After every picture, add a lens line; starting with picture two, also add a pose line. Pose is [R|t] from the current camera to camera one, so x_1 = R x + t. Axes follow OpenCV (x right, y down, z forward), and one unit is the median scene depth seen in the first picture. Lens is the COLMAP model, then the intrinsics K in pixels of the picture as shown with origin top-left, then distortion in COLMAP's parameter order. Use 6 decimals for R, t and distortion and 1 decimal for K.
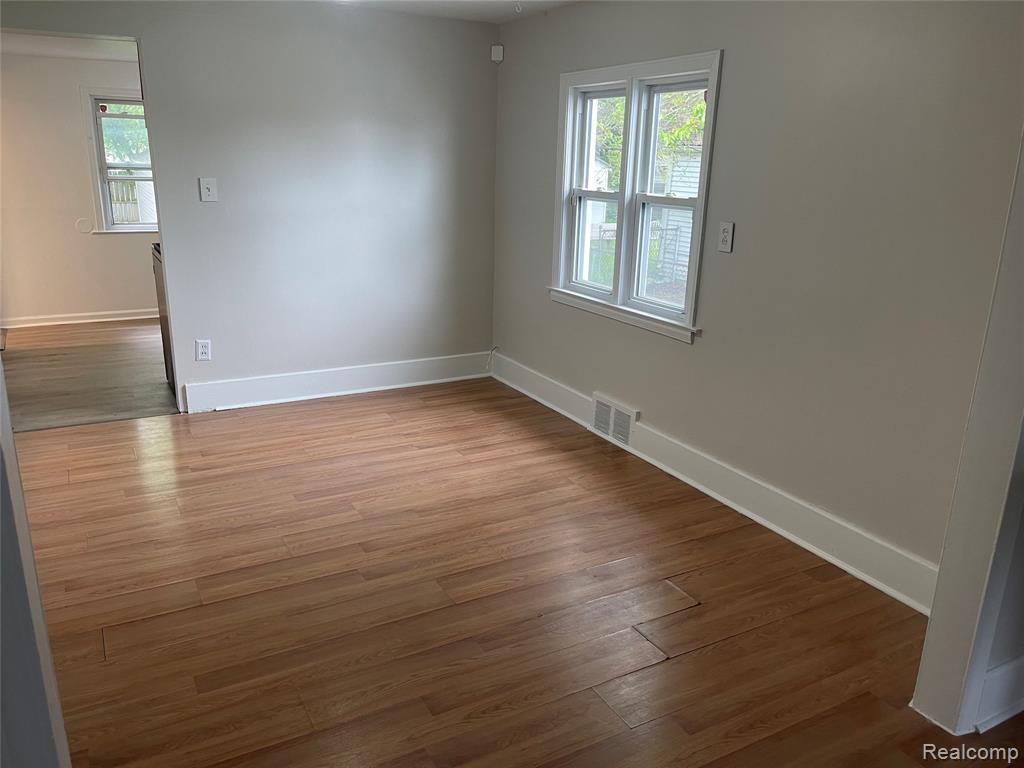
lens RADIAL K [[769.9, 0, 514.4], [0, 769.9, 388.7], [0, 0, 1]] dist [0.061383, -0.080745]
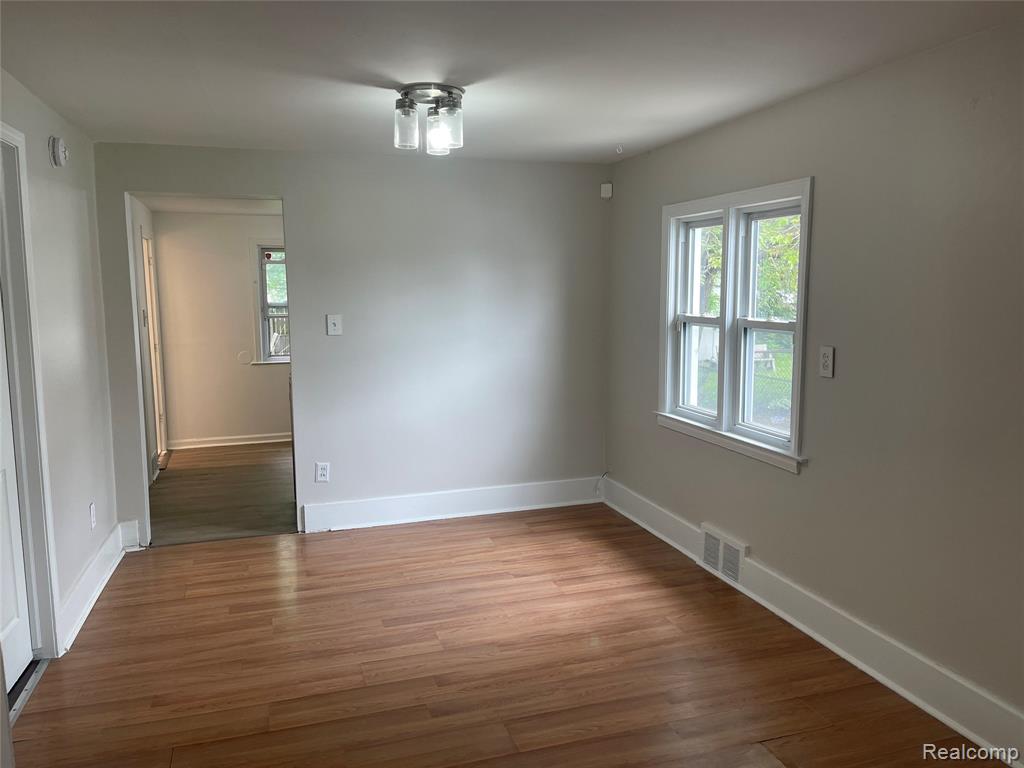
lens RADIAL K [[769.9, 0, 512.6], [0, 769.9, 386.5], [0, 0, 1]] dist [0.061383, -0.080745]
pose [[0.980666, -0.006951, -0.195563, 0.067950], [-0.024194, 0.987395, -0.156418, -0.007430], [0.194186, 0.158125, 0.968137, 0.012074]]
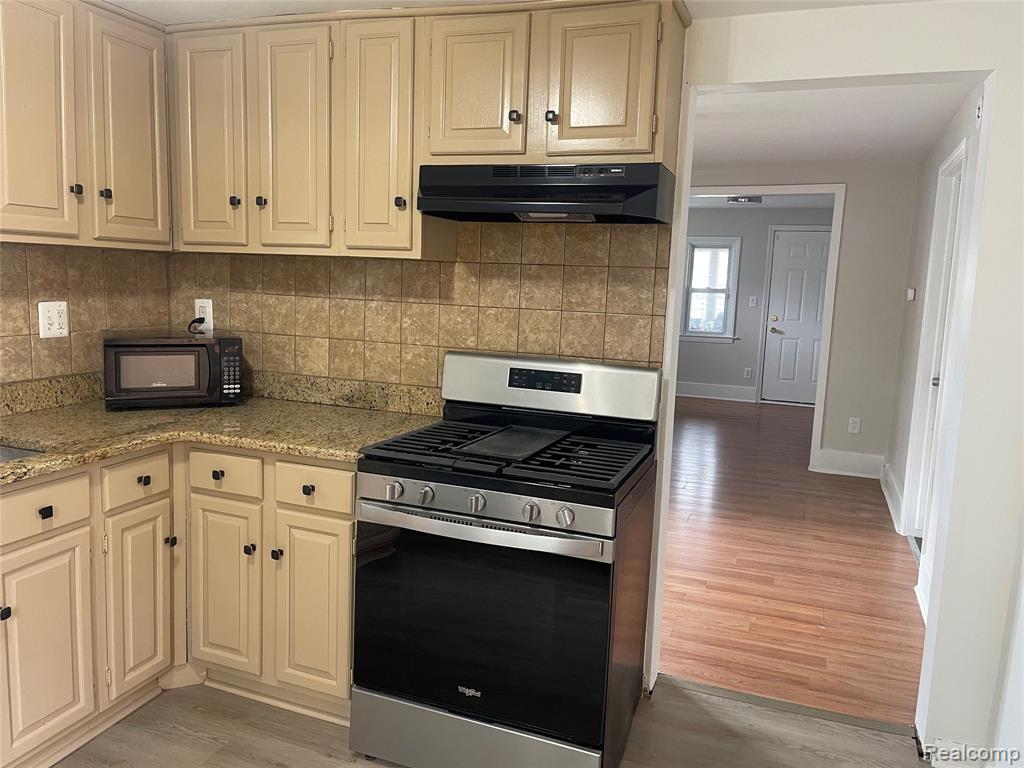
lens RADIAL K [[769.9, 0, 517.6], [0, 769.9, 374.7], [0, 0, 1]] dist [0.061383, -0.080745]
pose [[-0.649676, -0.140632, 0.747090, -2.425228], [0.167086, 0.932295, 0.320794, -1.186773], [-0.741622, 0.333241, -0.582192, 4.001677]]
